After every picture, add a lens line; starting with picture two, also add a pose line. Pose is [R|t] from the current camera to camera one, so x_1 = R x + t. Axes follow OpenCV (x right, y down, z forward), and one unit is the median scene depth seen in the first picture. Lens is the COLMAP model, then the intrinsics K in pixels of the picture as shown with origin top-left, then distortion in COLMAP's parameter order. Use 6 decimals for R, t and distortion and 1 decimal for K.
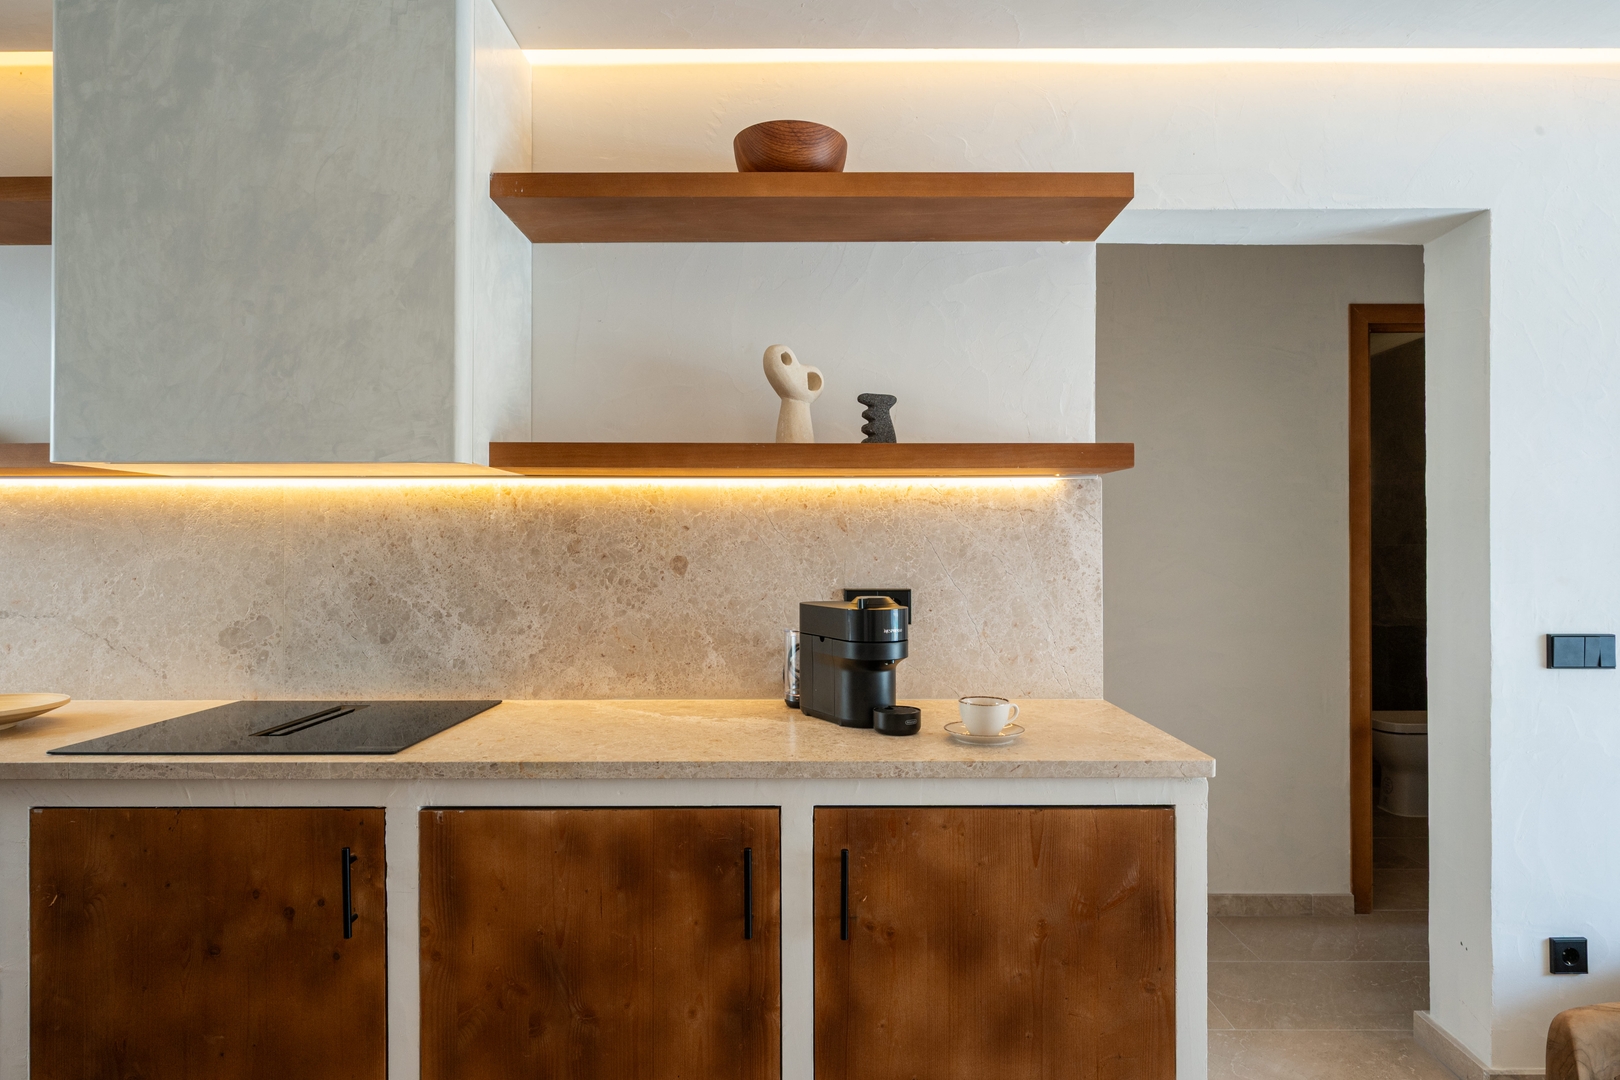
lens RADIAL K [[930.6, 0, 810.0], [0, 930.6, 540.0], [0, 0, 1]] dist [-0.000353, -0.000258]
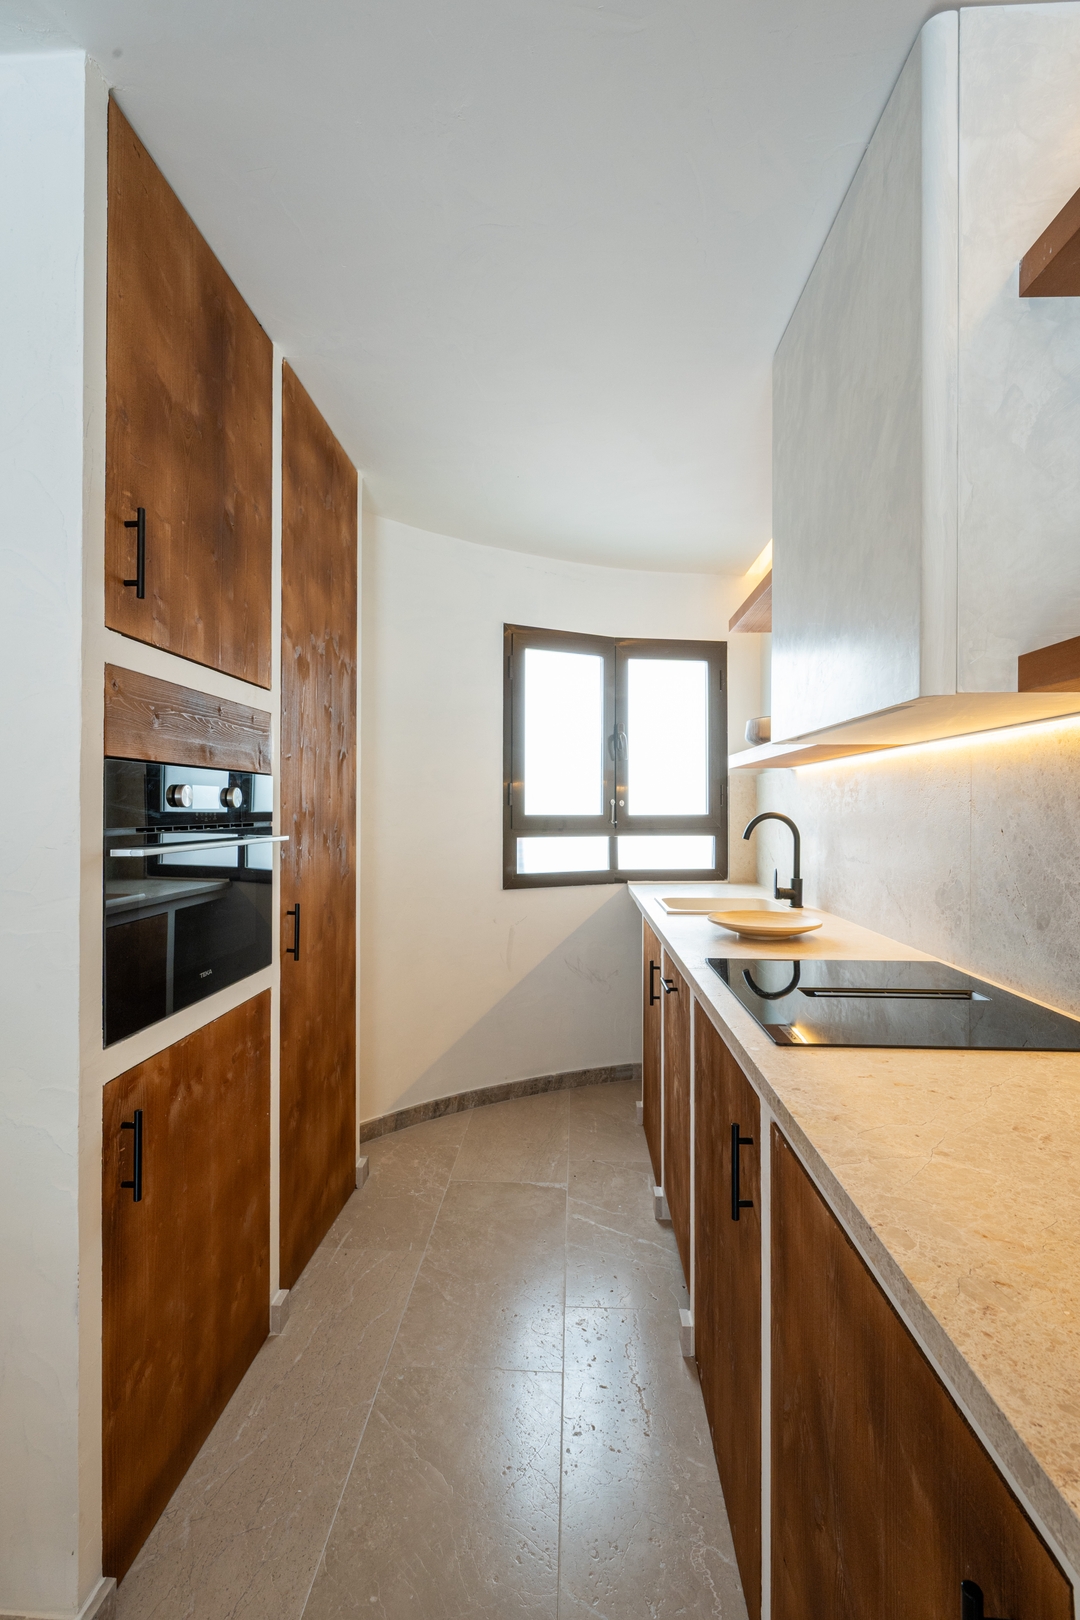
lens RADIAL K [[722.0, 0, 540.0], [0, 722.0, 810.0], [0, 0, 1]] dist [0.000062, -0.000010]
pose [[-0.049489, 0.005833, -0.998758, 0.183611], [0.006374, 0.999964, 0.005524, 0.002015], [0.998754, -0.006093, -0.049525, 0.601330]]
